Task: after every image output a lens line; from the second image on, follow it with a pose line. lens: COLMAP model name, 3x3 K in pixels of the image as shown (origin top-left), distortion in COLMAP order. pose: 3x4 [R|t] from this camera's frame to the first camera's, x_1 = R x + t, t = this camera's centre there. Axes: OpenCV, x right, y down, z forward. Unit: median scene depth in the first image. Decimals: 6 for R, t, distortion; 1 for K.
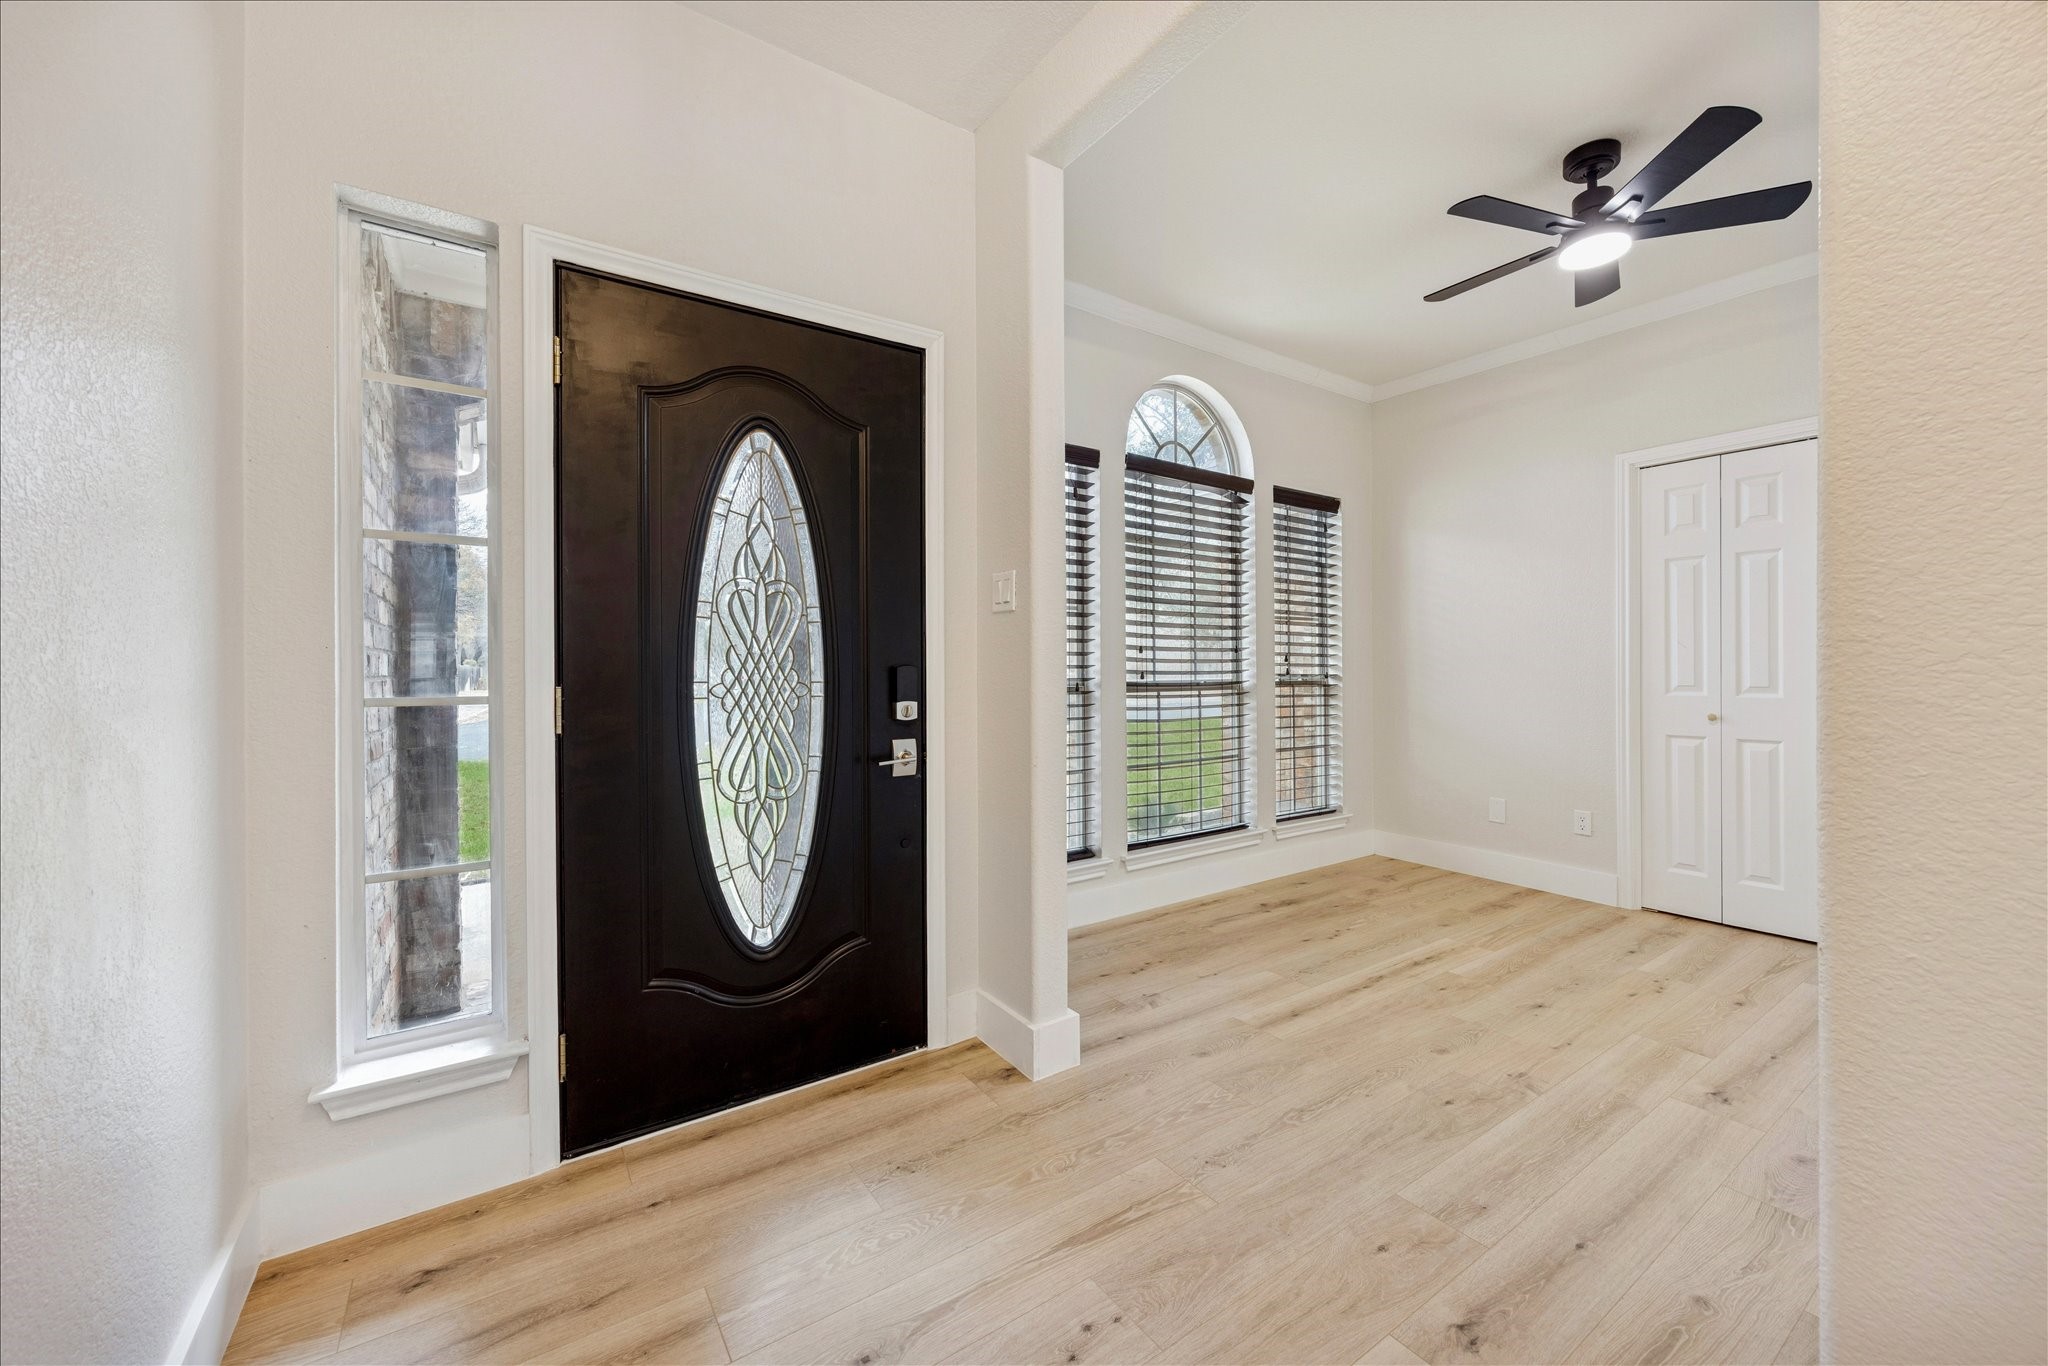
lens RADIAL K [[784.6, 0, 1025.8], [0, 784.6, 673.7], [0, 0, 1]] dist [-0.003685, 0.001304]
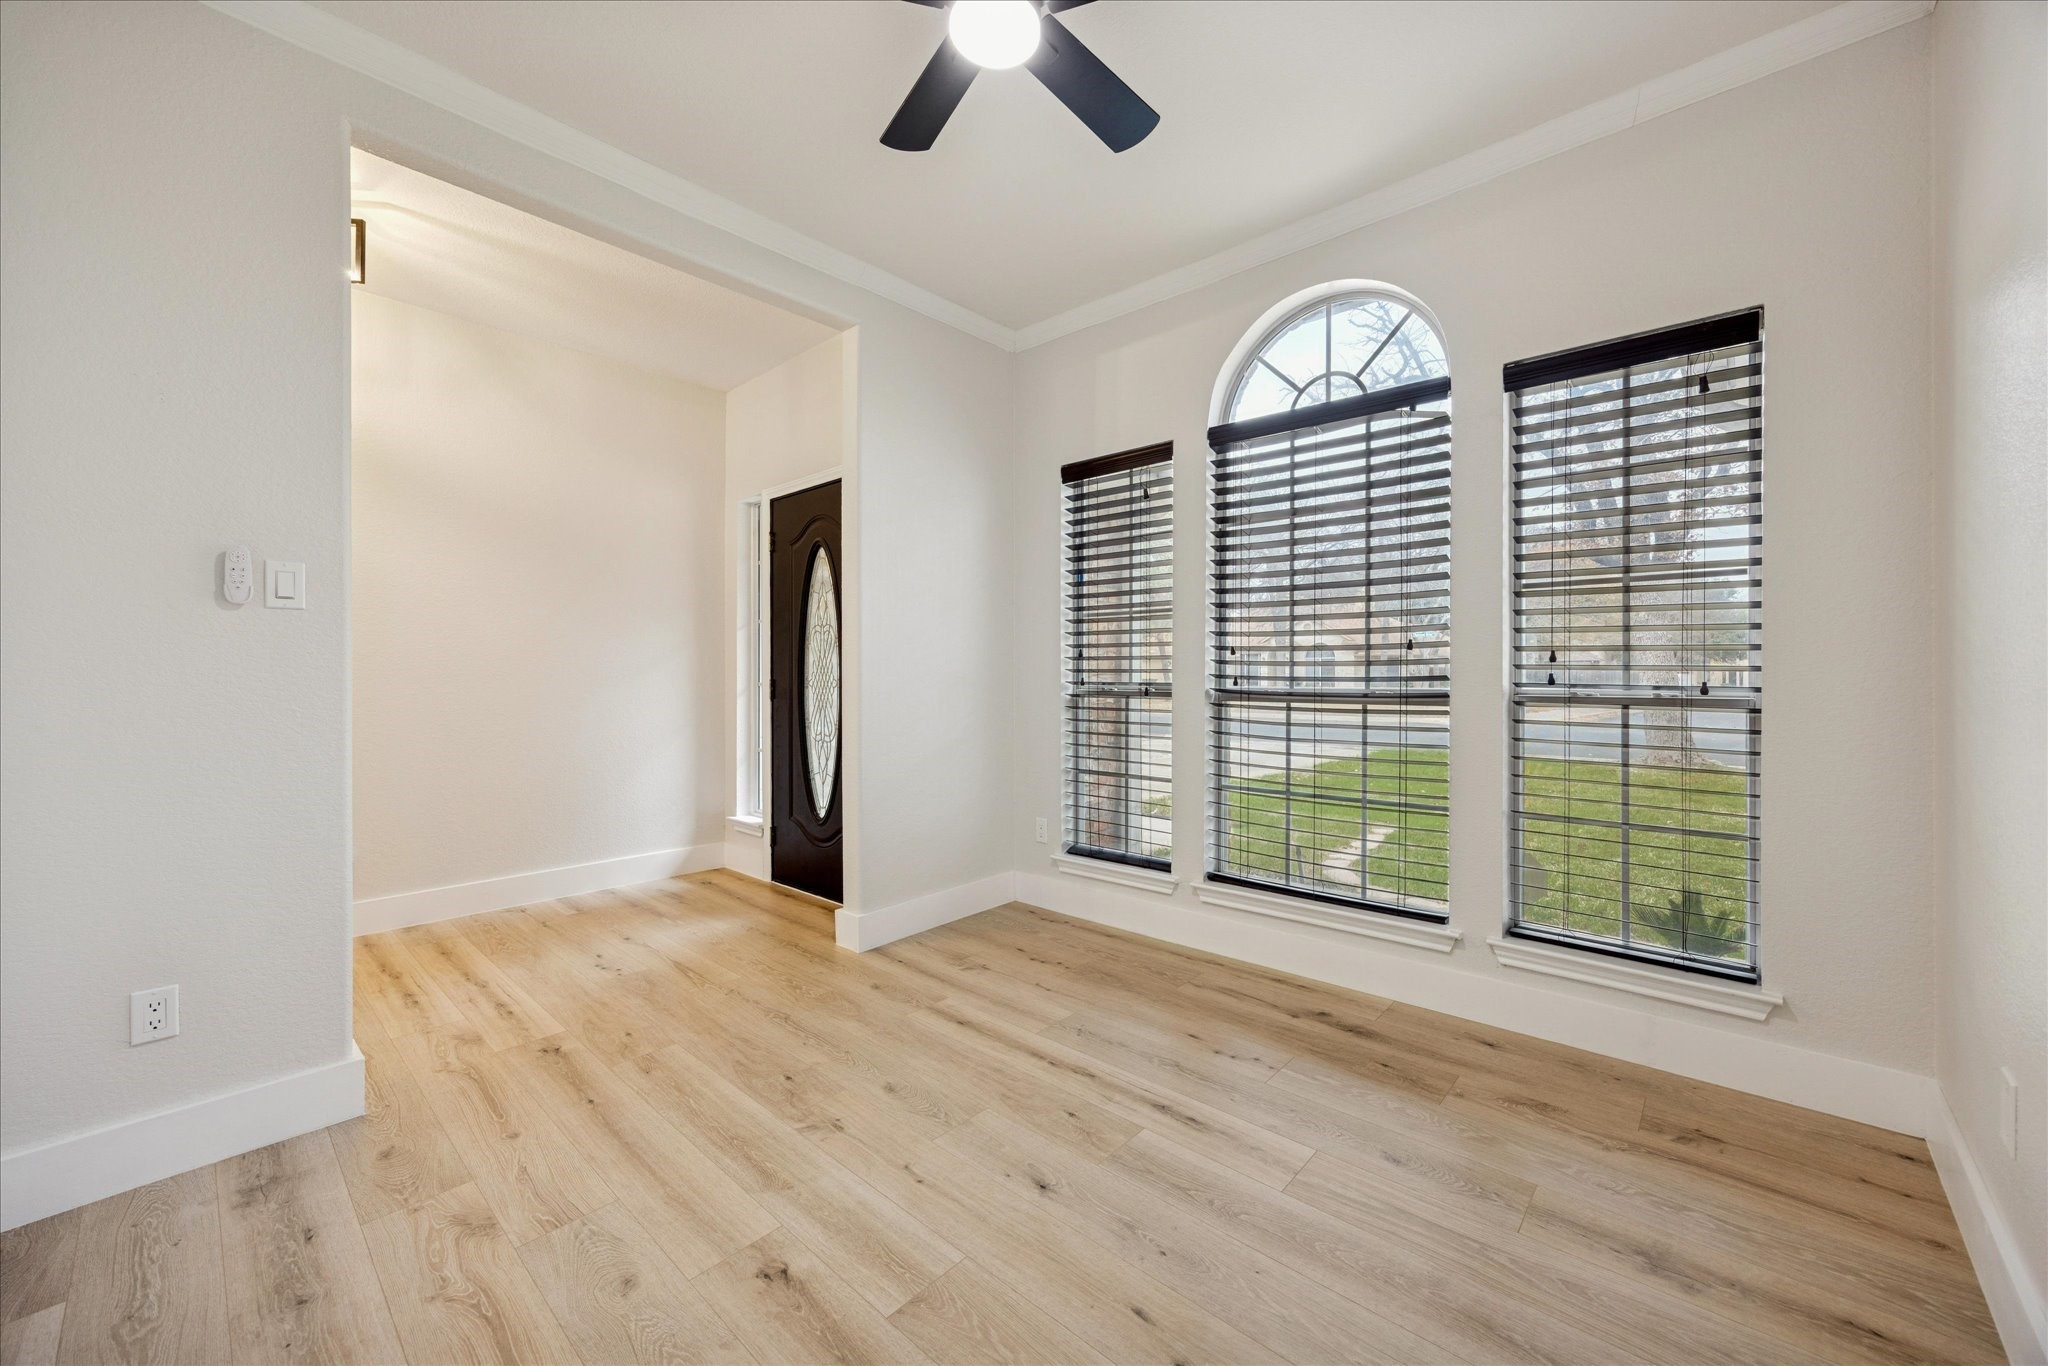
lens RADIAL K [[784.6, 0, 1048.4], [0, 784.6, 673.5], [0, 0, 1]] dist [-0.003685, 0.001304]
pose [[0.244228, 0.004977, -0.969705, 0.953048], [-0.007614, 0.999966, 0.003215, -0.007239], [0.969688, 0.006598, 0.244257, 0.617883]]
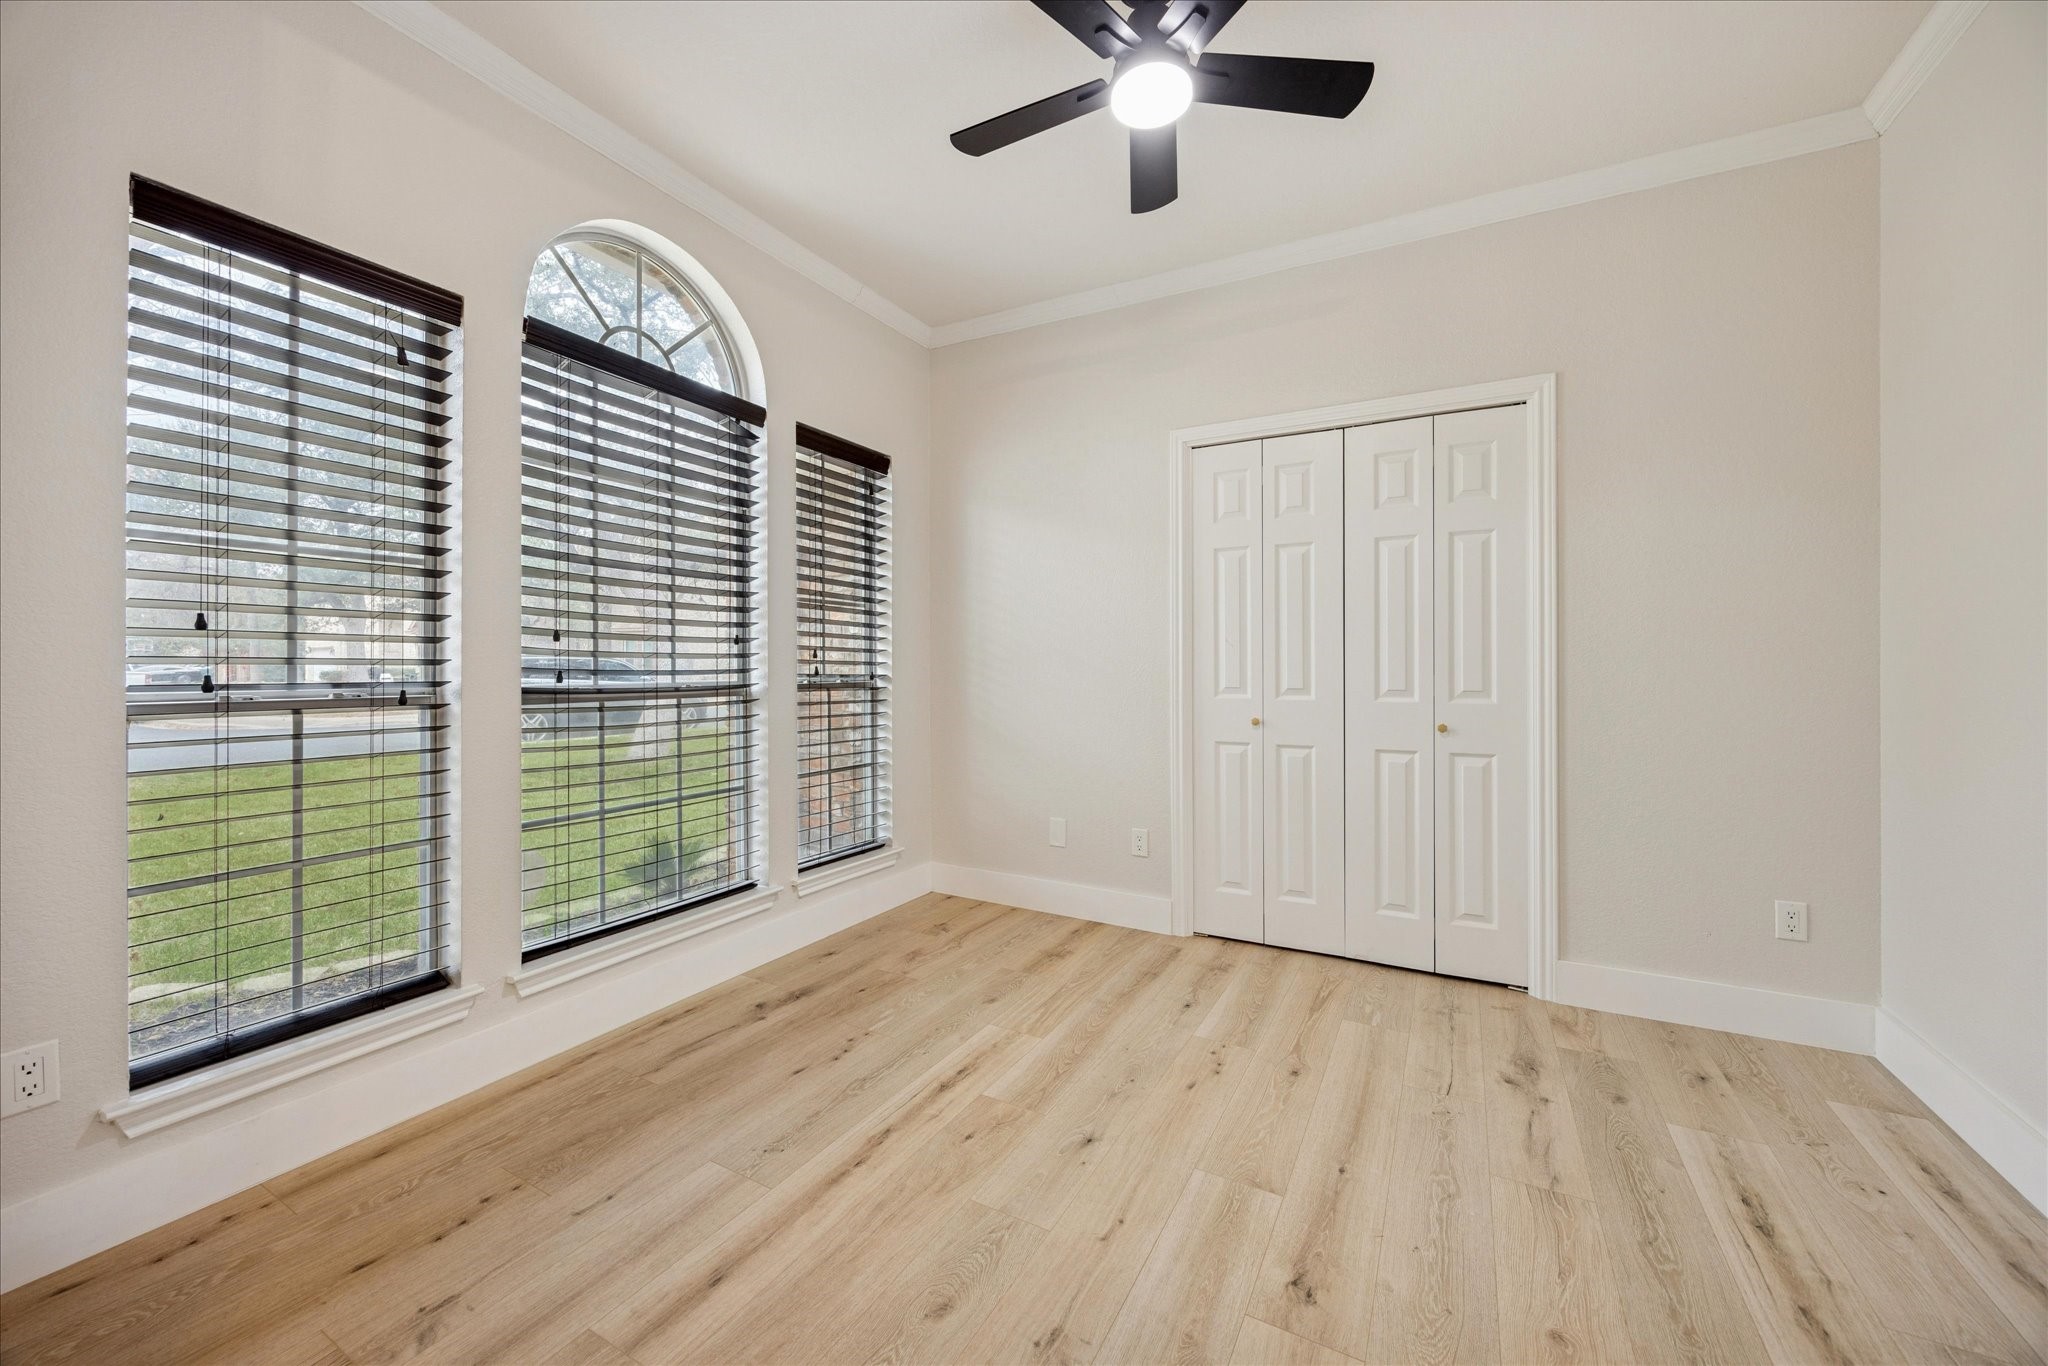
lens RADIAL K [[784.6, 0, 1017.3], [0, 784.6, 665.1], [0, 0, 1]] dist [-0.003685, 0.001304]
pose [[0.895775, 0.005362, 0.444475, 0.204749], [-0.001083, 0.999951, -0.009879, -0.001283], [-0.444506, 0.008368, 0.895737, 0.283620]]
